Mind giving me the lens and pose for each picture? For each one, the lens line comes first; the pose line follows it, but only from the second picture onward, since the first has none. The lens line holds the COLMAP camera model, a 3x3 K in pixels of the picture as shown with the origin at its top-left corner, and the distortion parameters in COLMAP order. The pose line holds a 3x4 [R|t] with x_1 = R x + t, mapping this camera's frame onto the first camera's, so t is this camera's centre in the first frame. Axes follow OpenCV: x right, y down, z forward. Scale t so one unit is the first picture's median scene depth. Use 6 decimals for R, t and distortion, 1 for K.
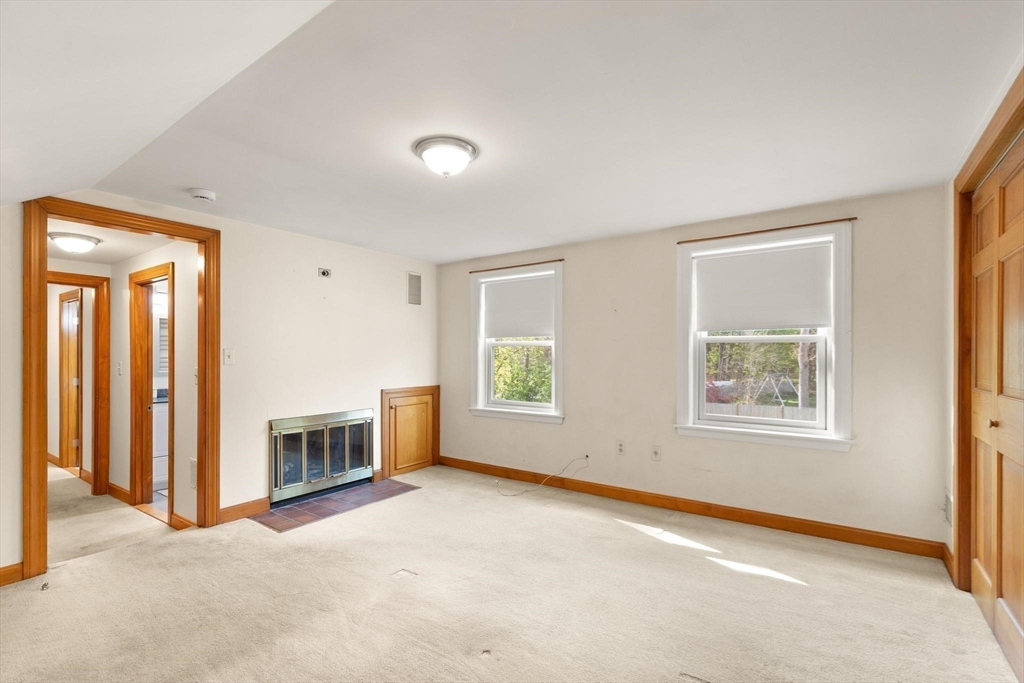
lens RADIAL K [[456.7, 0, 503.1], [0, 456.7, 353.6], [0, 0, 1]] dist [0.002169, -0.005734]
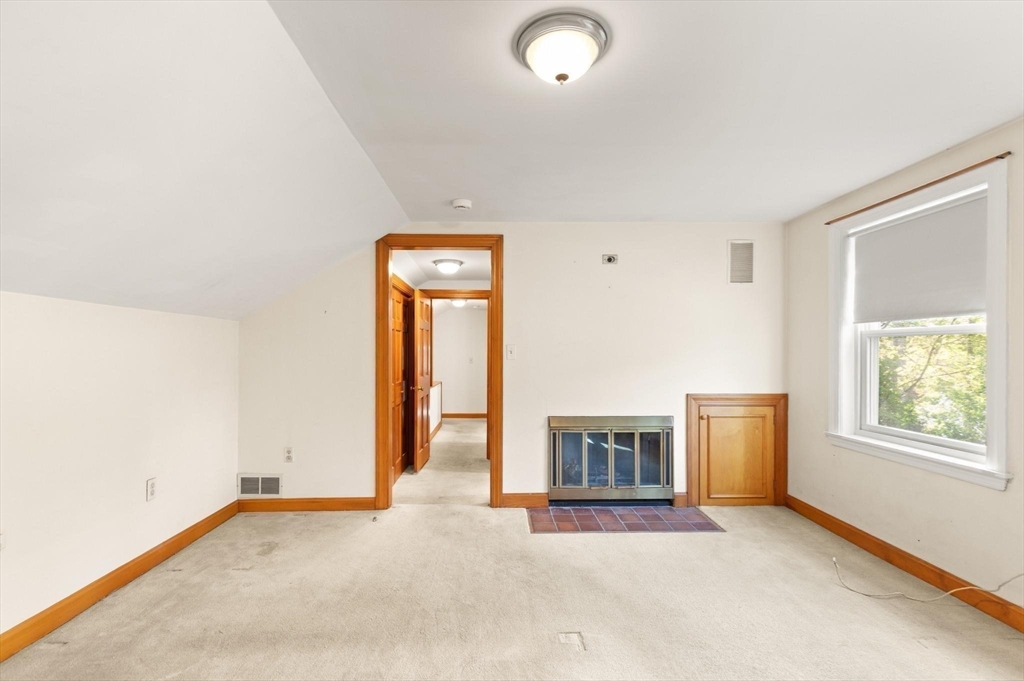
lens RADIAL K [[456.7, 0, 503.1], [0, 456.7, 352.6], [0, 0, 1]] dist [0.002169, -0.005734]
pose [[0.608374, 0.002435, -0.793647, 0.185718], [0.001104, 0.999992, 0.003915, 0.002996], [0.793650, -0.003258, 0.608366, 0.272712]]
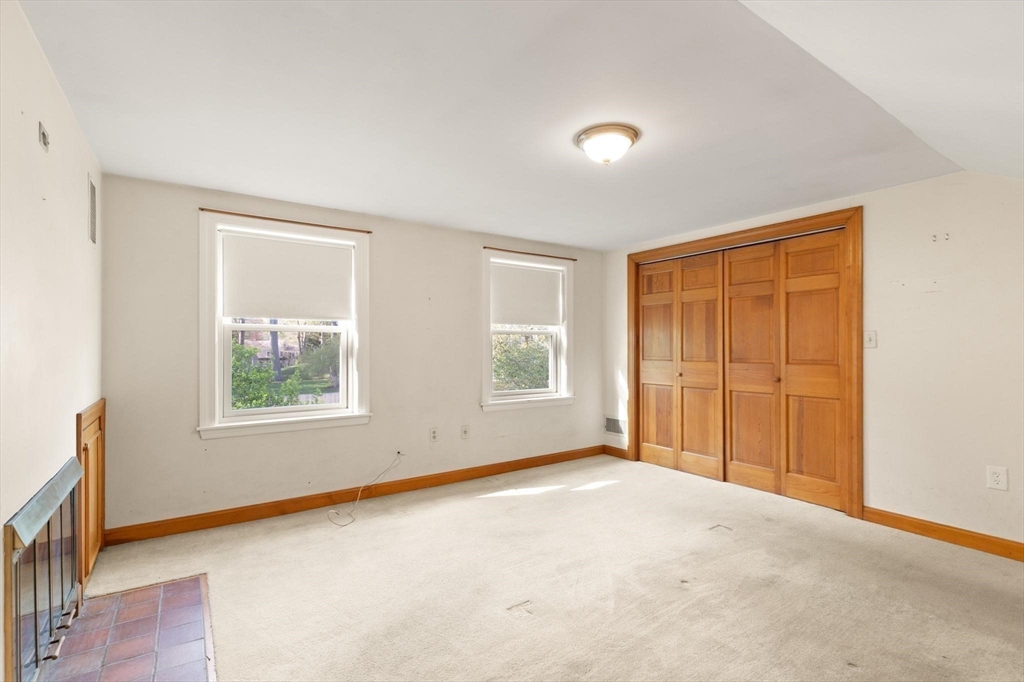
lens RADIAL K [[477.8, 0, 511.3], [0, 477.8, 346.2], [0, 0, 1]] dist [0.000506, -0.000298]
pose [[0.333058, -0.002748, 0.942902, -0.621087], [-0.004122, 0.999982, 0.004371, 0.003859], [-0.942897, -0.005343, 0.333040, 0.441470]]
